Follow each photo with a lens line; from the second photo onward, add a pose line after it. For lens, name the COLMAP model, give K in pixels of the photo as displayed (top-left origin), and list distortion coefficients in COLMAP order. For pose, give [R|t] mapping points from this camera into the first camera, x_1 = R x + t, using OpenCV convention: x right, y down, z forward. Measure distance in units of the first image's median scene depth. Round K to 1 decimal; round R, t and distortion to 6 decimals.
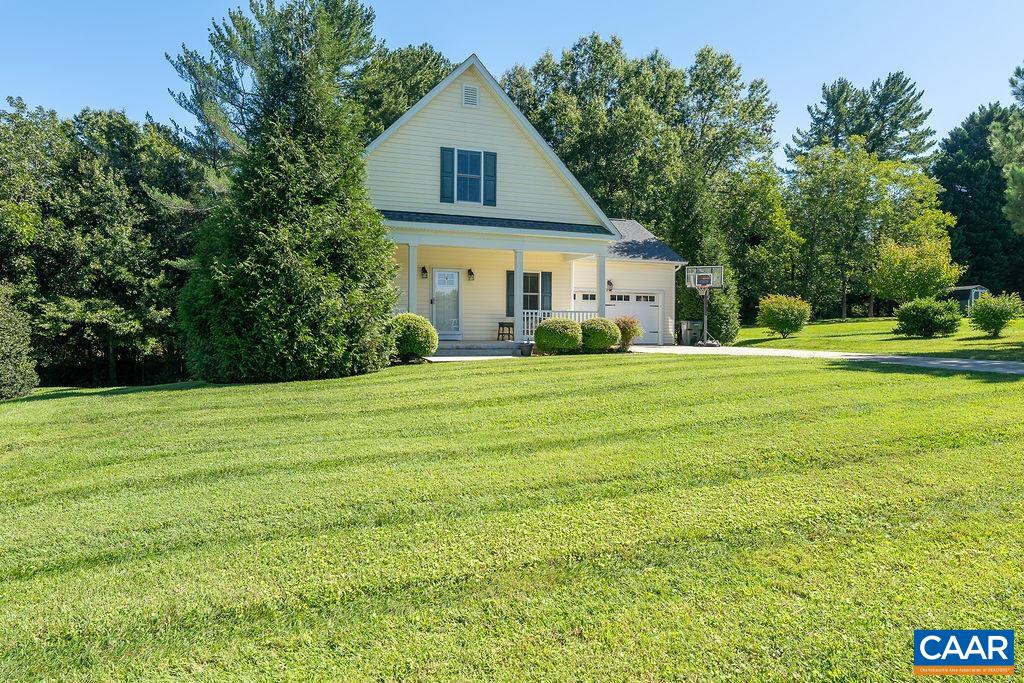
lens RADIAL K [[658.5, 0, 511.7], [0, 658.5, 339.1], [0, 0, 1]] dist [0.023989, 0.000400]
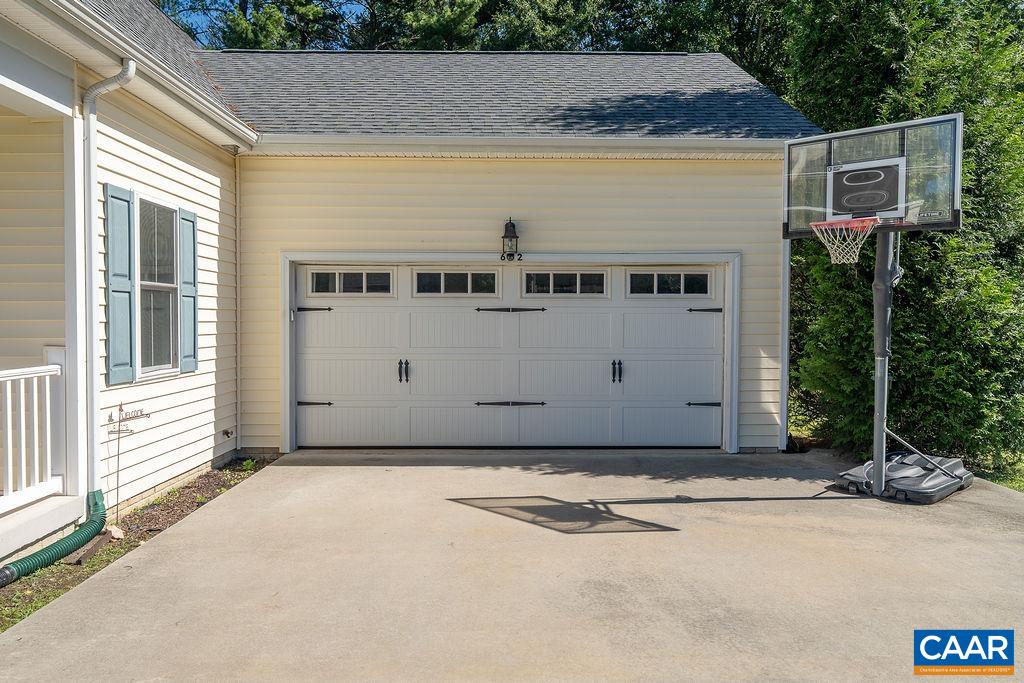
lens RADIAL K [[768.6, 0, 512.5], [0, 768.6, 340.4], [0, 0, 1]] dist [0.009285, 0.002493]
pose [[0.942919, 0.005777, -0.332973, 0.262540], [-0.002649, 0.999948, 0.009847, -0.043119], [0.333012, -0.008403, 0.942885, 0.712483]]
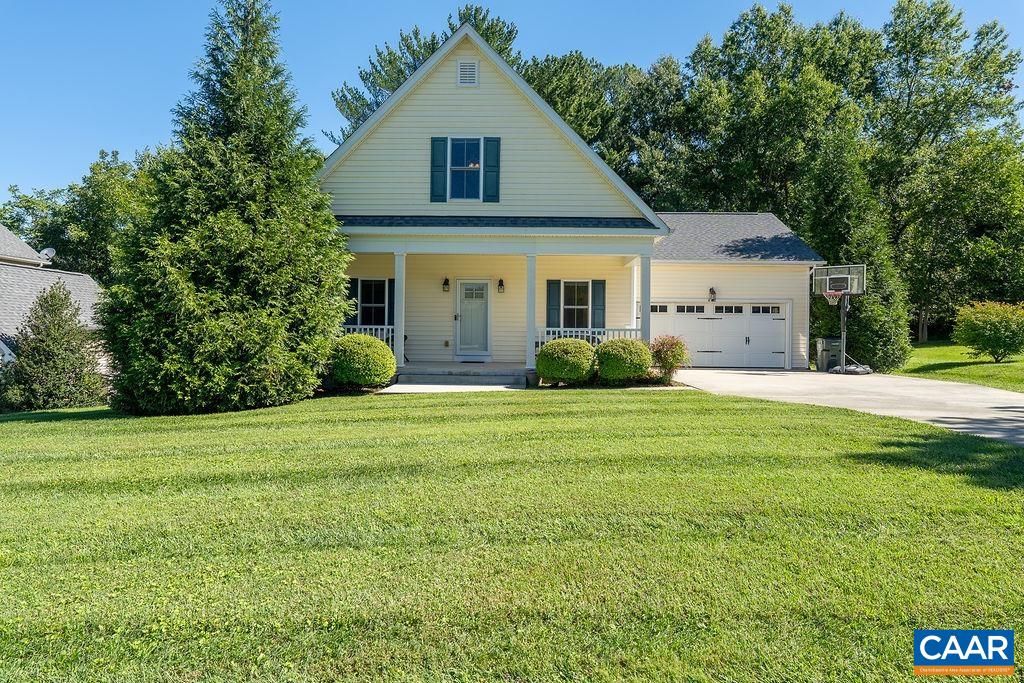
lens RADIAL K [[613.2, 0, 504.7], [0, 613.2, 338.3], [0, 0, 1]] dist [-0.003406, 0.006347]
pose [[0.927521, 0.003984, -0.373749, 0.197864], [-0.009327, 0.999879, -0.012488, -0.016461], [0.373654, 0.015069, 0.927446, 0.218462]]
